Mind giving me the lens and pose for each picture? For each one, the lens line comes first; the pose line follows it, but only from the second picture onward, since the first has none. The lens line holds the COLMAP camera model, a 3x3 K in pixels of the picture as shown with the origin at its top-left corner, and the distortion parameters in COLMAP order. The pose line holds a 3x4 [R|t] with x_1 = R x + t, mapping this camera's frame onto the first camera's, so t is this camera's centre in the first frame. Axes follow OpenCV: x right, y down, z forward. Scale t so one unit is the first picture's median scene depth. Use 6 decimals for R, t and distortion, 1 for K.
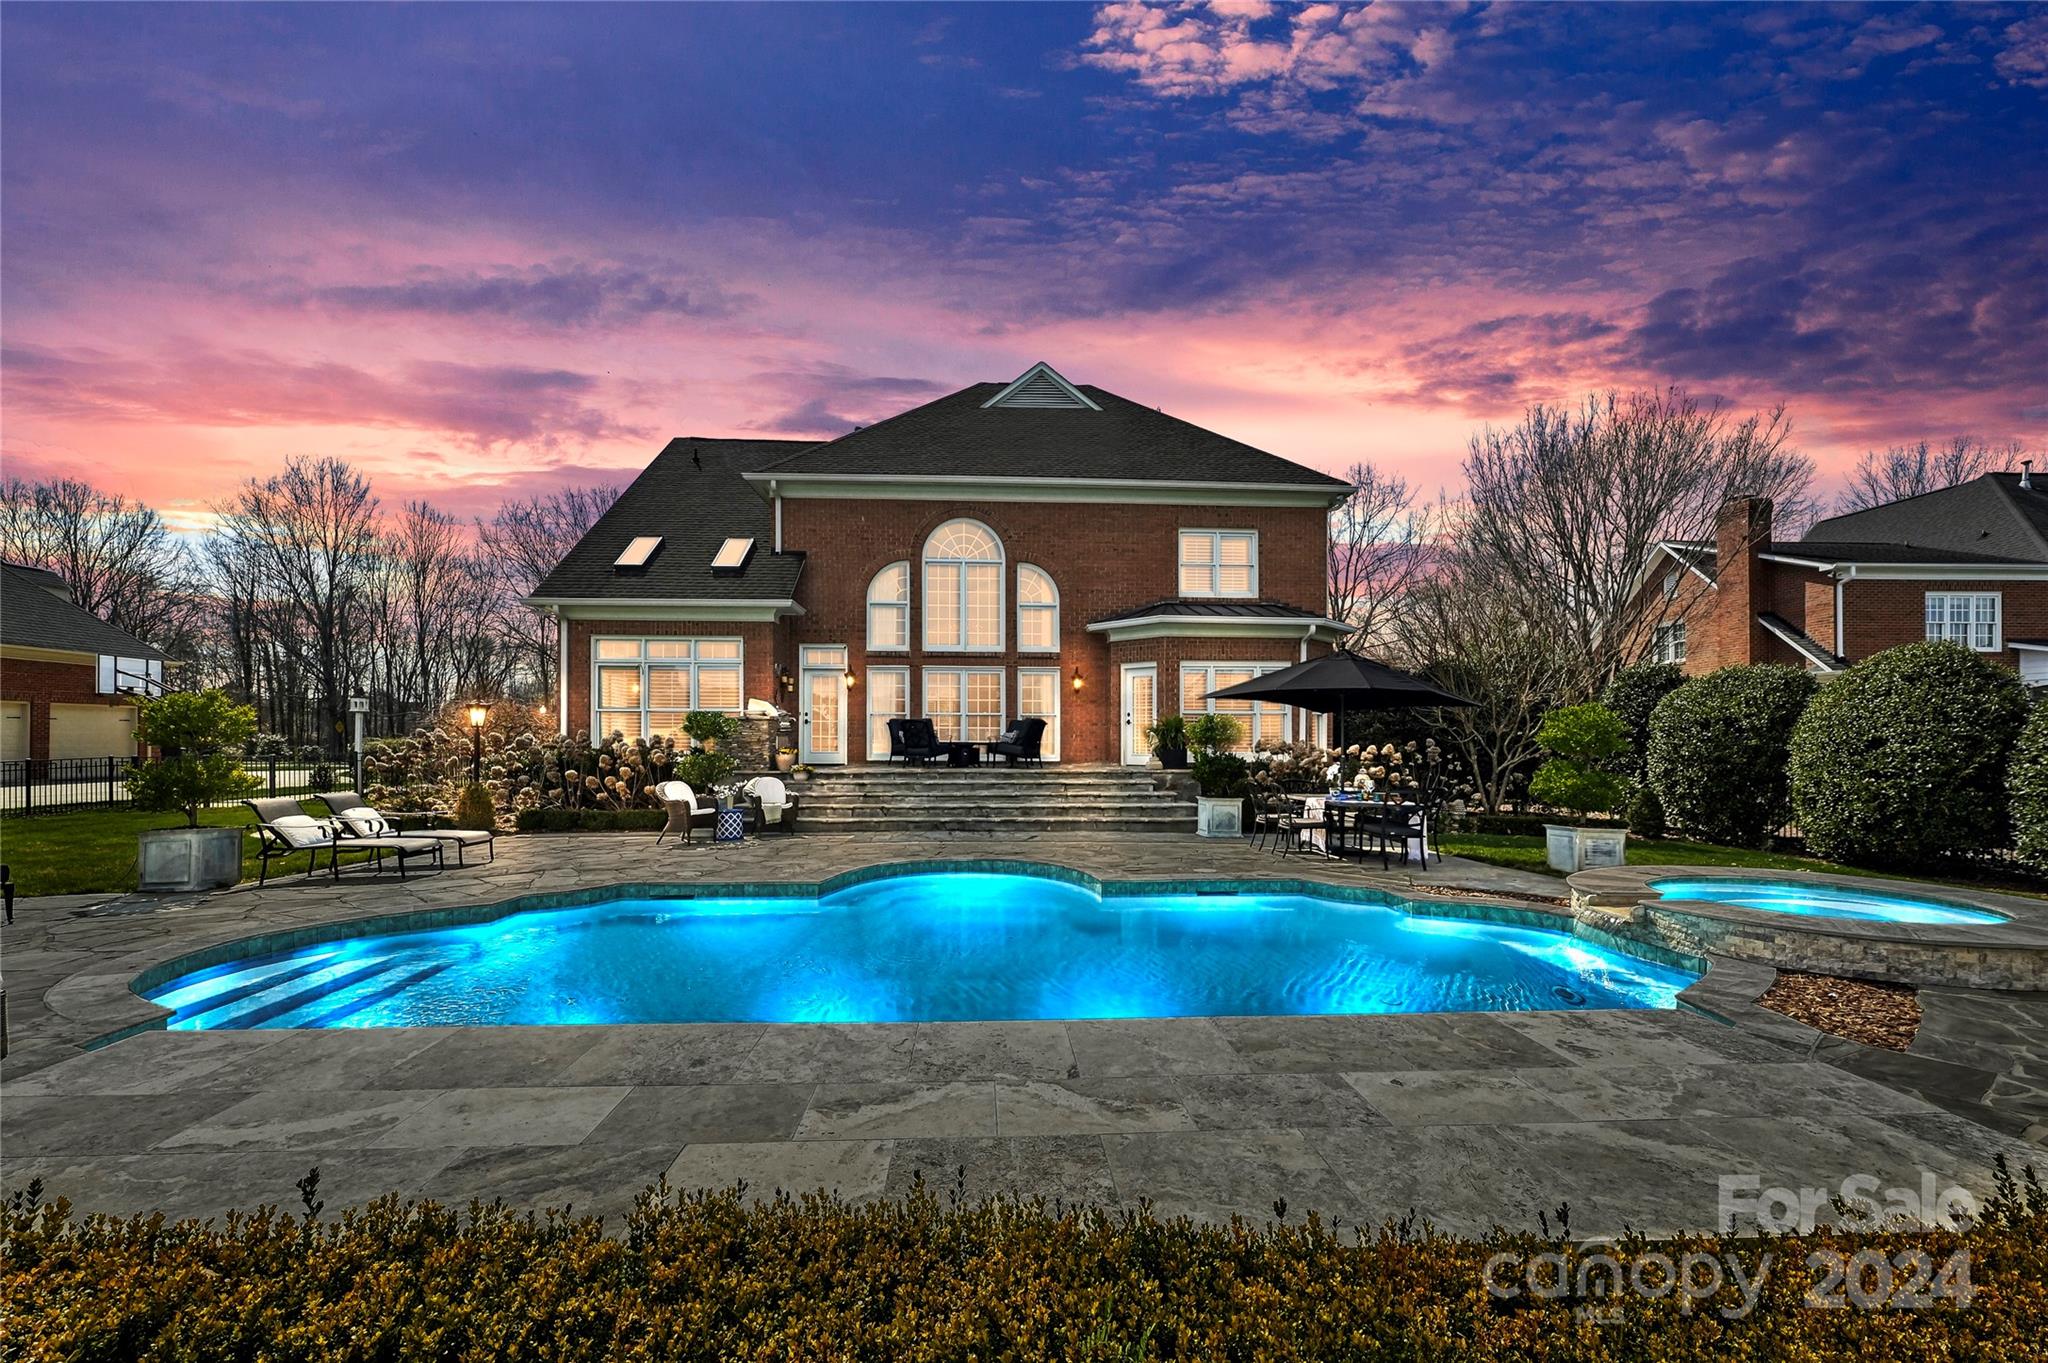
lens RADIAL K [[831.1, 0, 1023.4], [0, 831.1, 746.7], [0, 0, 1]] dist [0.000526, 0.000013]
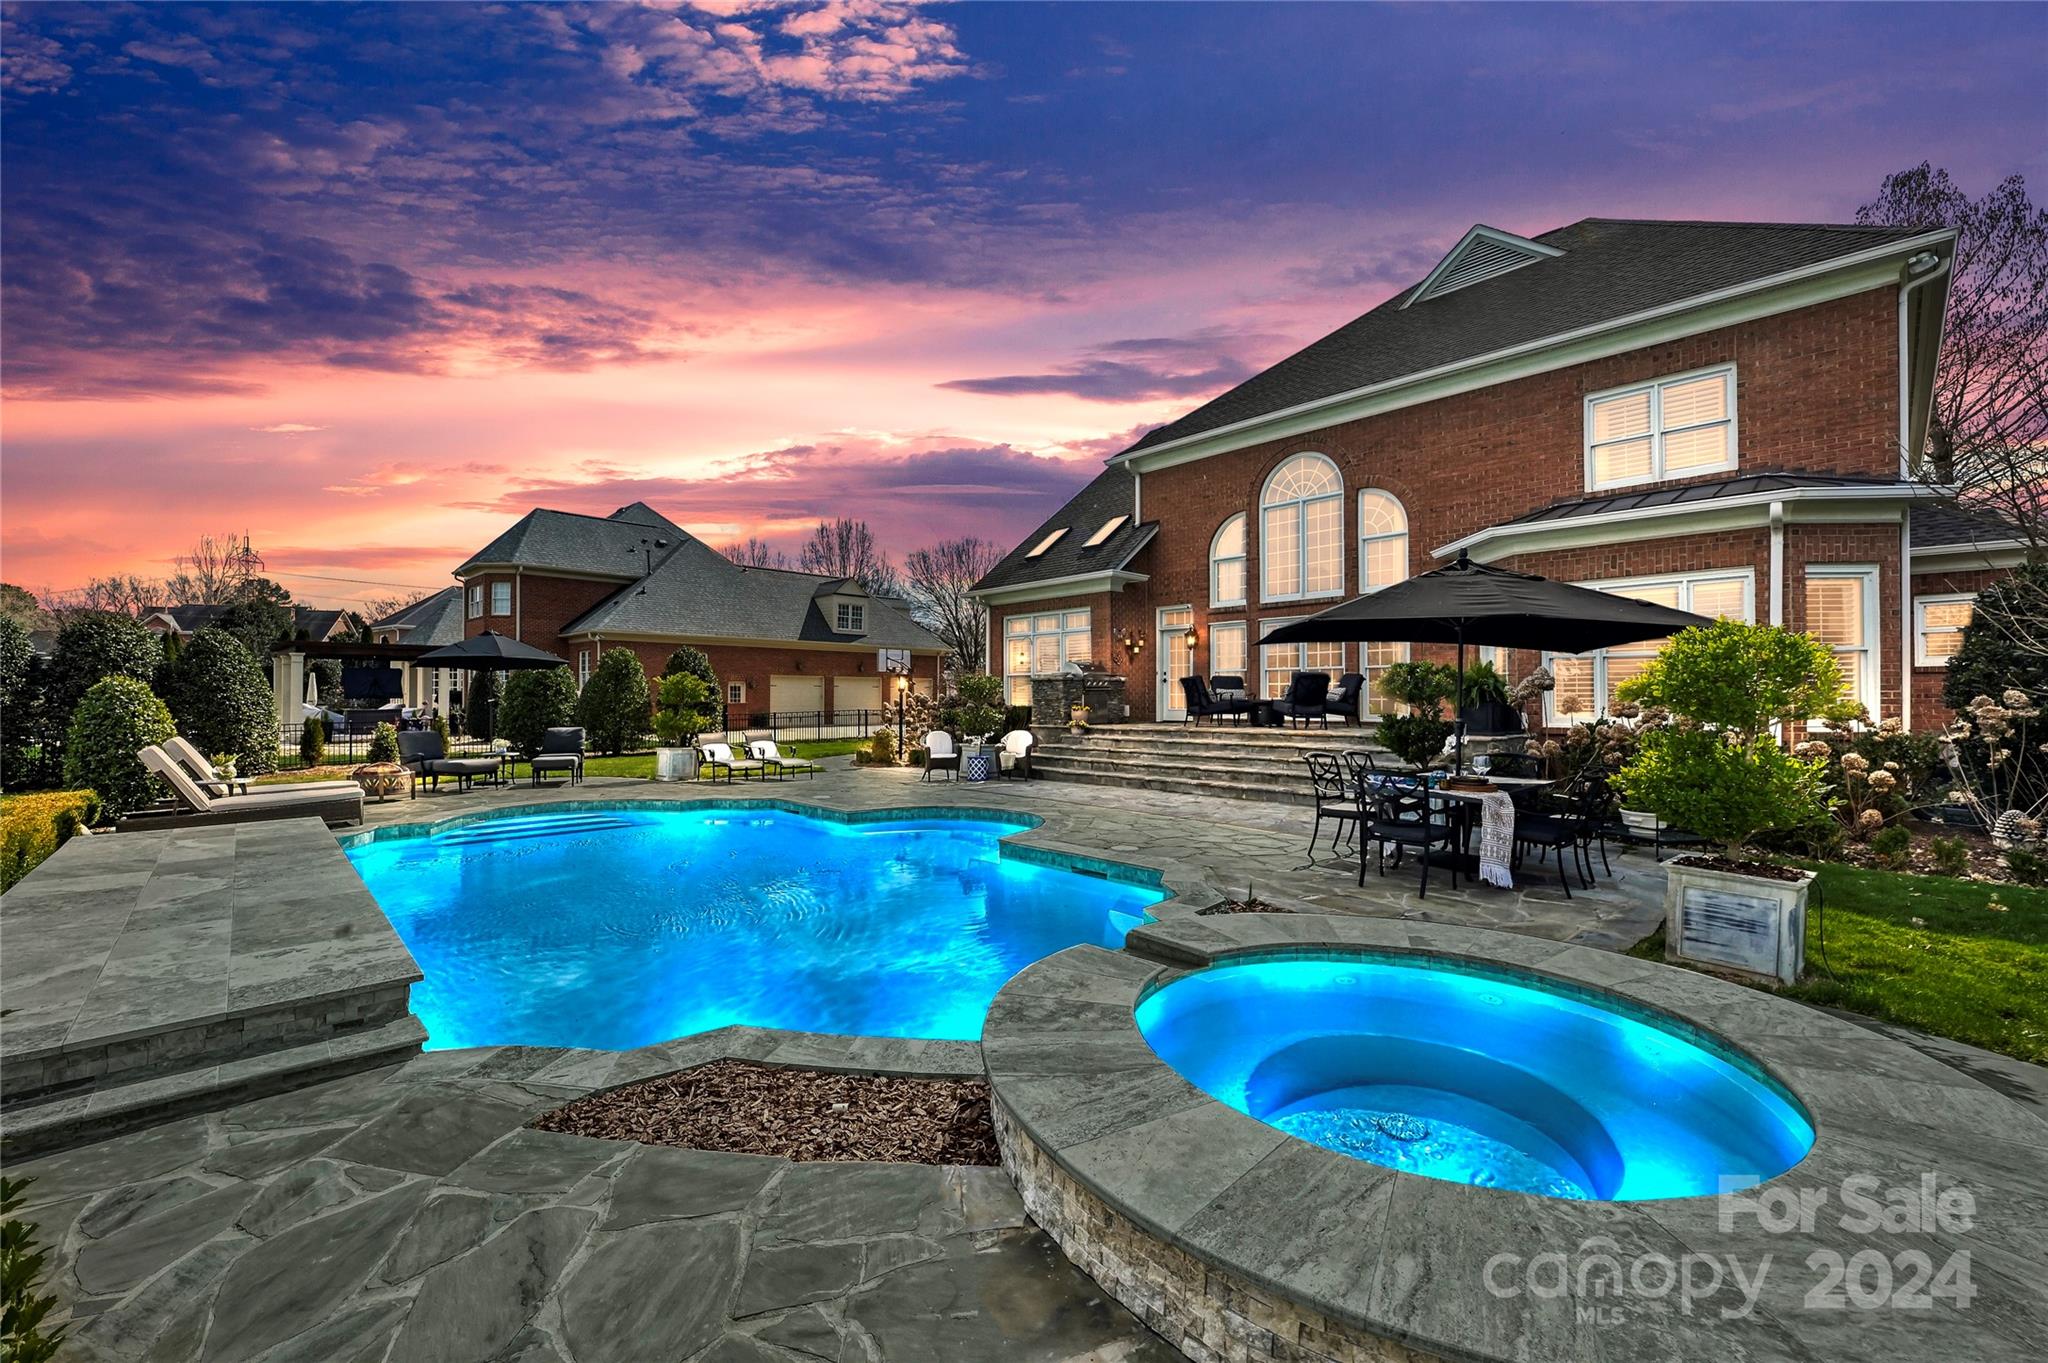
lens RADIAL K [[817.9, 0, 1024.7], [0, 817.9, 699.7], [0, 0, 1]] dist [-0.000035, 0.000028]
pose [[0.644012, -0.003254, -0.765008, 0.444401], [-0.001173, 0.999986, -0.005241, -0.000257], [0.765014, 0.004273, 0.643999, 0.206564]]
